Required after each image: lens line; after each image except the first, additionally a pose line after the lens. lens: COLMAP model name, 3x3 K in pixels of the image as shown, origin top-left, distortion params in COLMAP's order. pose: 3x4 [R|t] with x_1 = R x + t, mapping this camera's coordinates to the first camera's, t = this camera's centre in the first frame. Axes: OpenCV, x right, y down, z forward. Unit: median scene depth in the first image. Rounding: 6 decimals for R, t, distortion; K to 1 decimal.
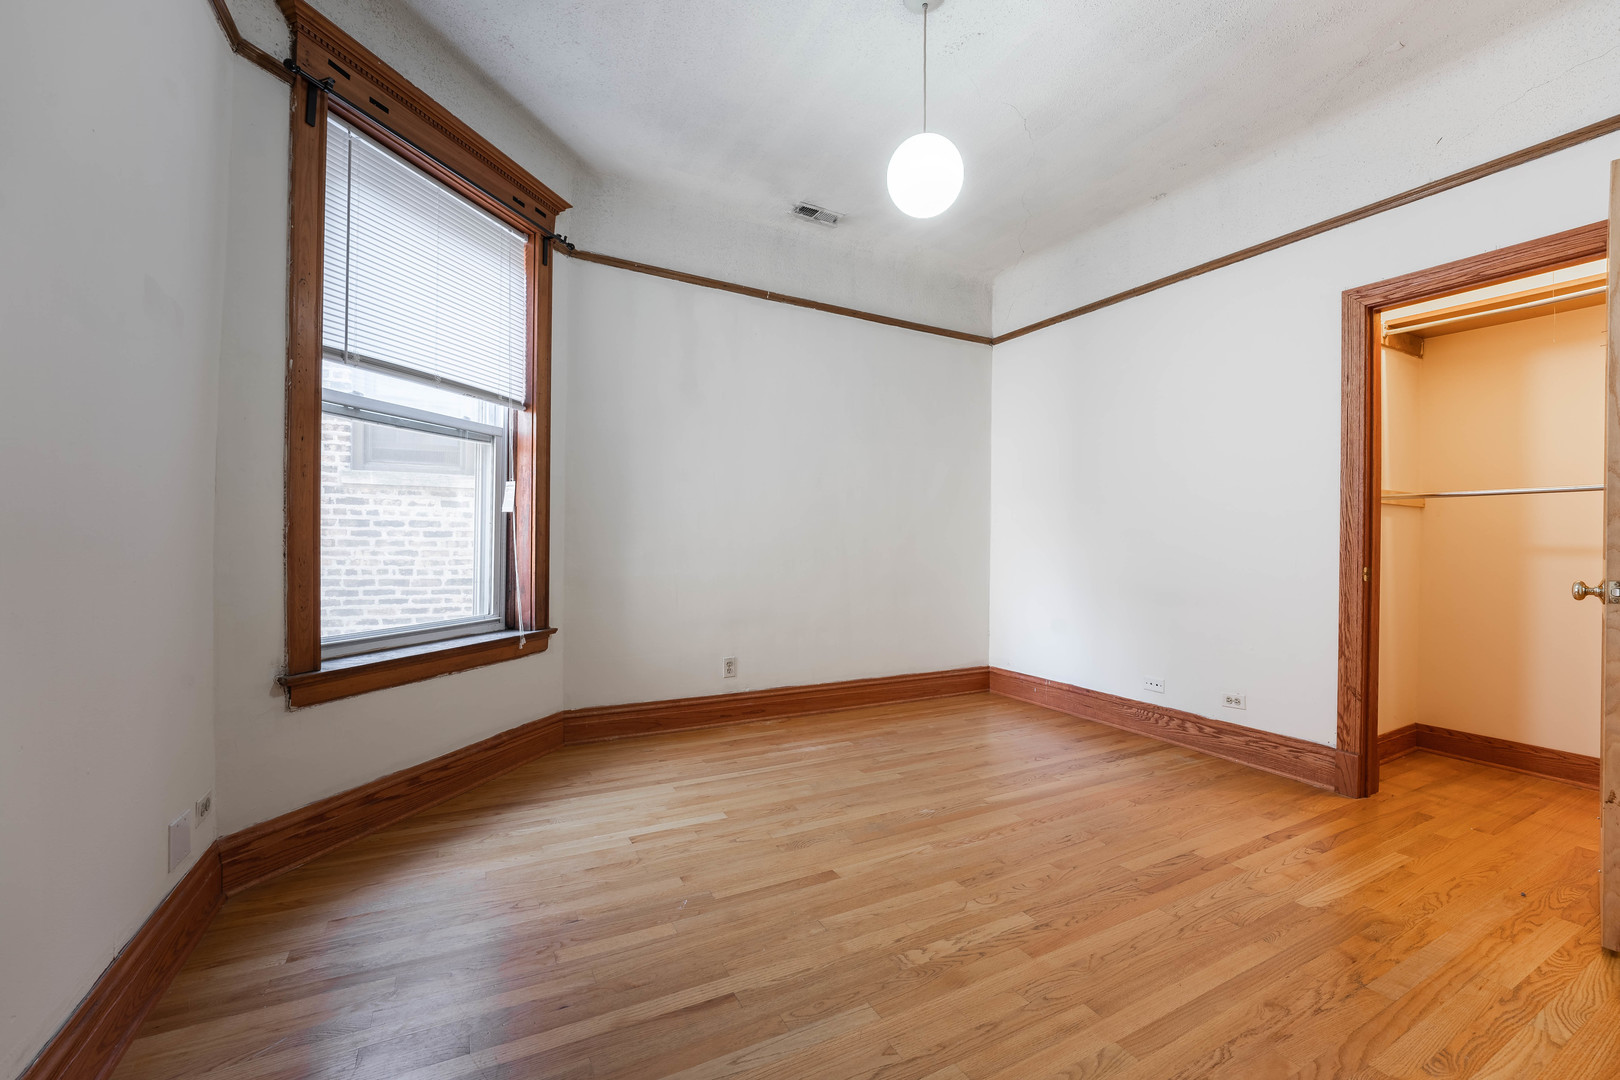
lens RADIAL K [[664.5, 0, 808.1], [0, 664.5, 545.6], [0, 0, 1]] dist [-0.021314, 0.002106]
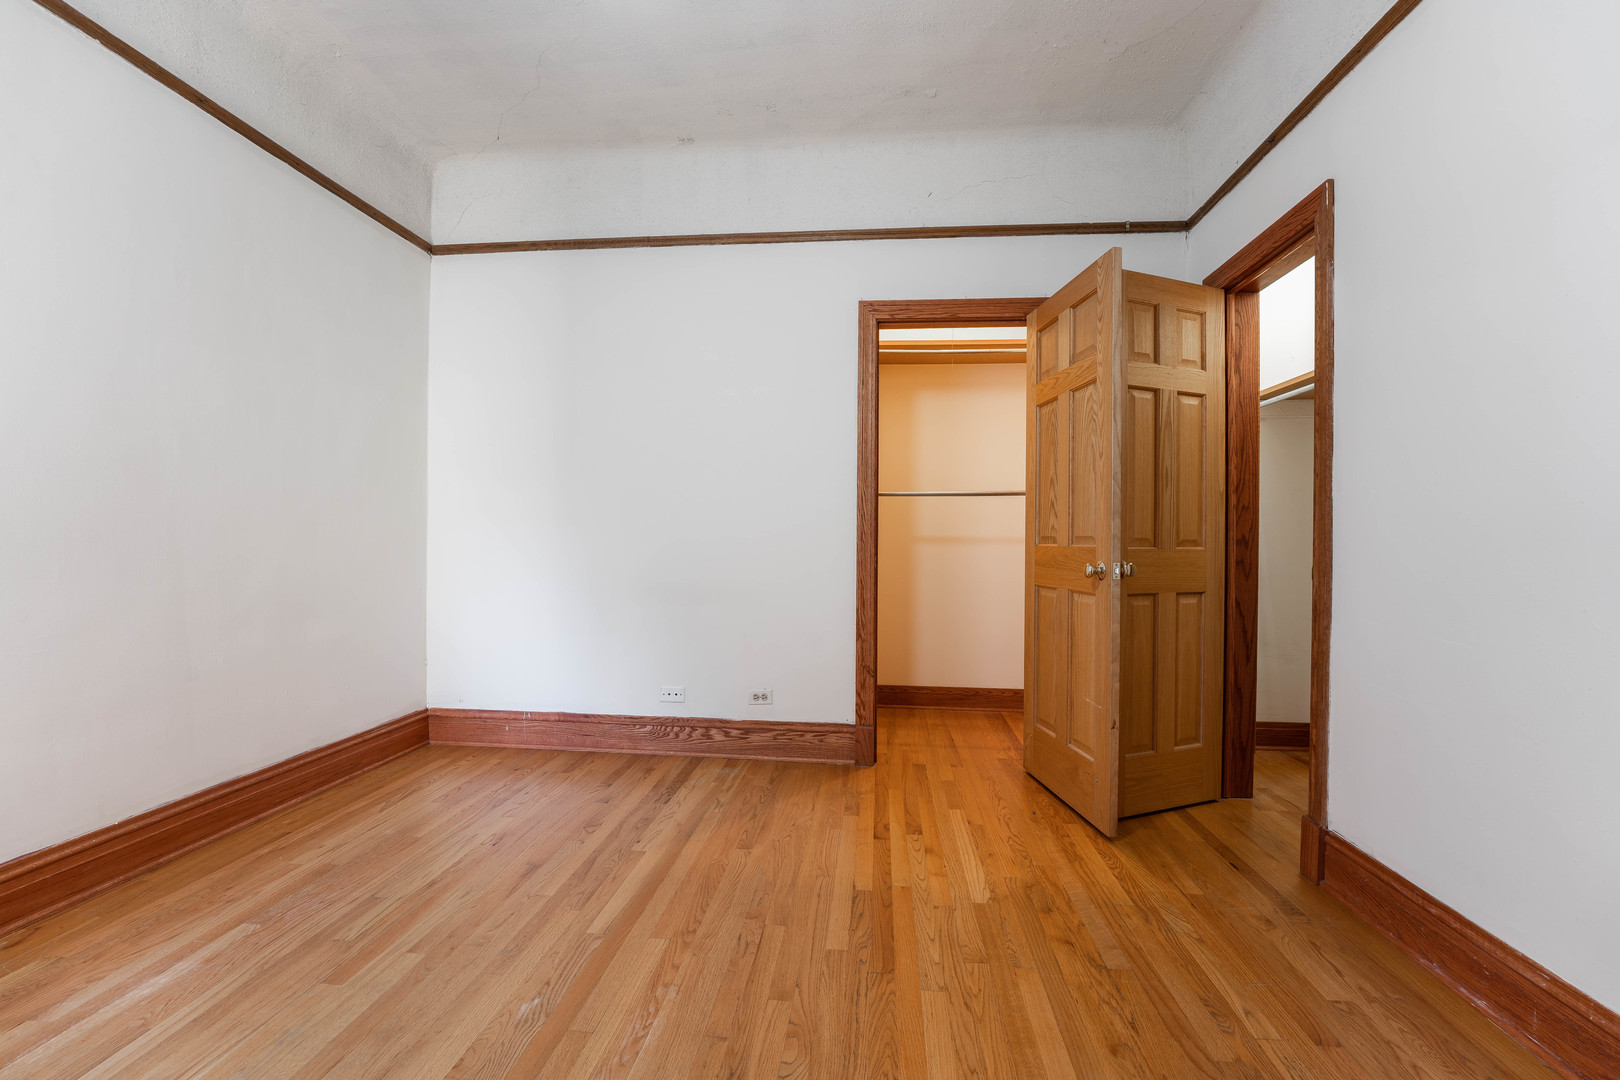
lens RADIAL K [[664.5, 0, 814.9], [0, 664.5, 541.5], [0, 0, 1]] dist [-0.021314, 0.002106]
pose [[0.553635, -0.008760, 0.832713, -0.121133], [0.003298, 0.999960, 0.008326, -0.000892], [-0.832753, -0.001863, 0.553642, 0.397554]]
